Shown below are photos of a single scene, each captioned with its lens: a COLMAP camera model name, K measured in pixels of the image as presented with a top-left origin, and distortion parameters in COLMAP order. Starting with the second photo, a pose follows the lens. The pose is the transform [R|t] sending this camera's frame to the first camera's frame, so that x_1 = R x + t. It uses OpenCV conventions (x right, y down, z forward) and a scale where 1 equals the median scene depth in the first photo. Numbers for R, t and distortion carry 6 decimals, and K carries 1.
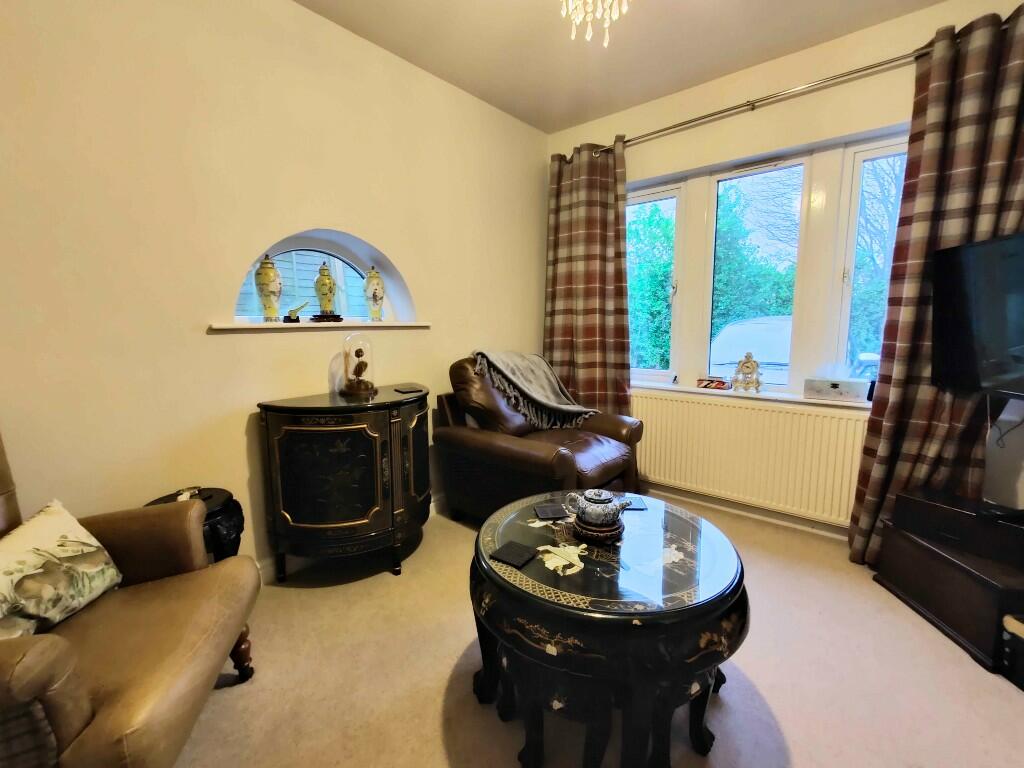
lens RADIAL K [[450.0, 0, 509.3], [0, 450.0, 379.7], [0, 0, 1]] dist [0.001900, -0.000165]
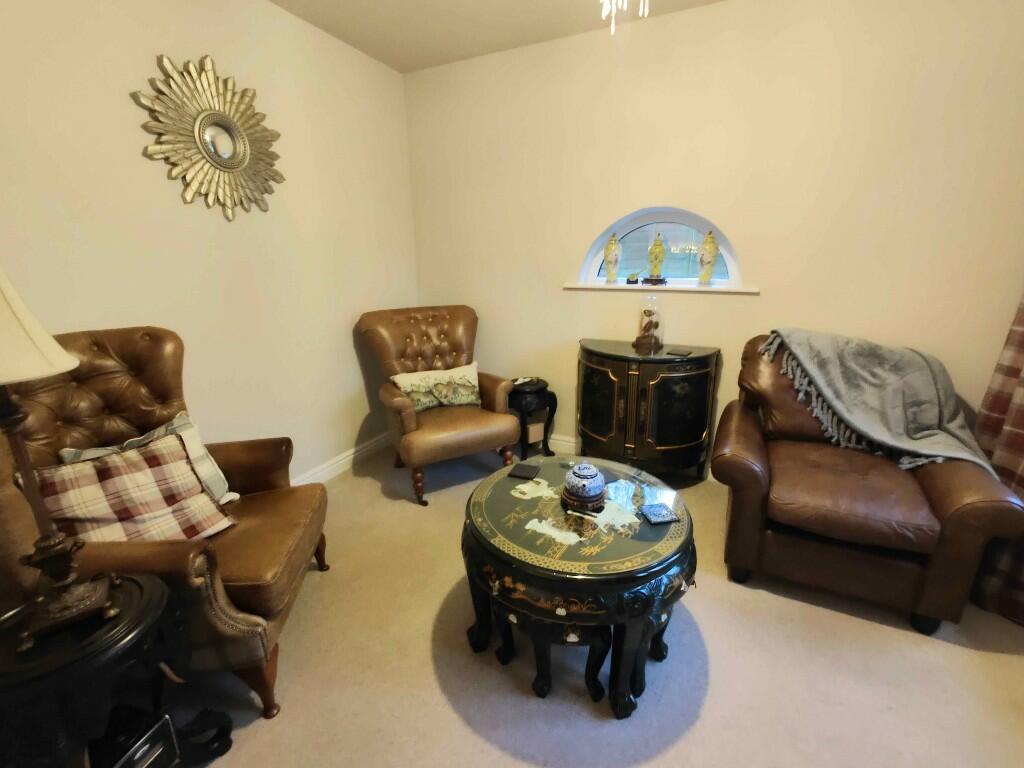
lens RADIAL K [[450.0, 0, 509.3], [0, 450.0, 379.7], [0, 0, 1]] dist [0.001900, -0.000165]
pose [[0.247289, 0.264417, -0.932165, 0.852067], [-0.118485, 0.963077, 0.241753, -0.155959], [0.961670, 0.050664, 0.269488, 0.379803]]
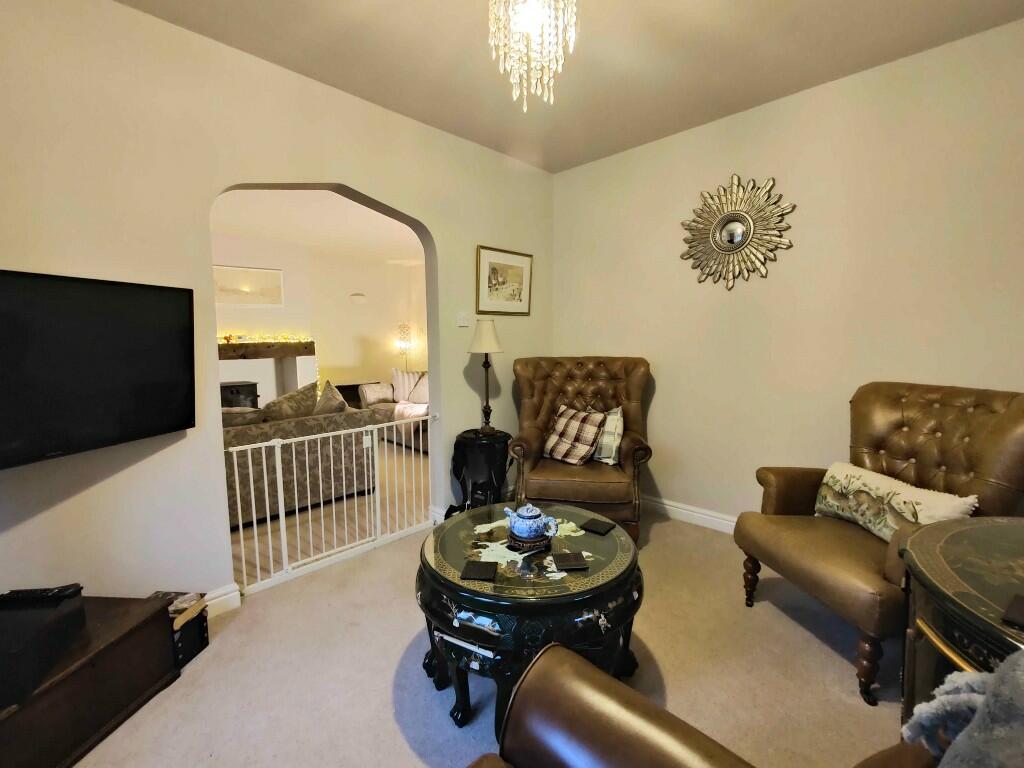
lens RADIAL K [[450.0, 0, 509.3], [0, 450.0, 379.7], [0, 0, 1]] dist [0.001900, -0.000165]
pose [[-0.997888, 0.013373, 0.063563, 0.130339], [0.027443, 0.973747, 0.225971, -0.251139], [-0.058873, 0.227238, -0.972058, 1.536982]]
